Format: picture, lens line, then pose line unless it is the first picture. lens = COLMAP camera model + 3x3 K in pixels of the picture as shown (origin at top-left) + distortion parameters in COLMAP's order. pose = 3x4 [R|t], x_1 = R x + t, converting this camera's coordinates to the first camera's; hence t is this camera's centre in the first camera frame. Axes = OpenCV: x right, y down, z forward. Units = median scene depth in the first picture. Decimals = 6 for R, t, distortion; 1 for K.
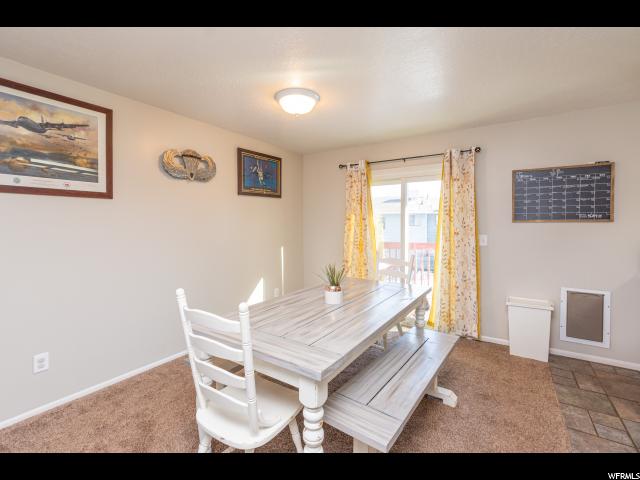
lens RADIAL K [[283.8, 0, 317.7], [0, 283.8, 228.0], [0, 0, 1]] dist [0.000628, -0.000103]
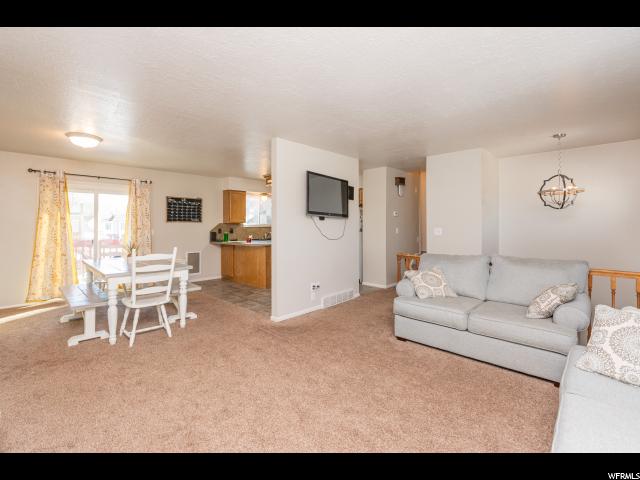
lens RADIAL K [[283.8, 0, 317.7], [0, 283.8, 228.0], [0, 0, 1]] dist [0.000628, -0.000103]
pose [[0.170786, -0.008102, 0.985275, -1.015537], [0.014946, 0.999872, 0.005631, 0.022407], [-0.985195, 0.013764, 0.170886, -0.353506]]
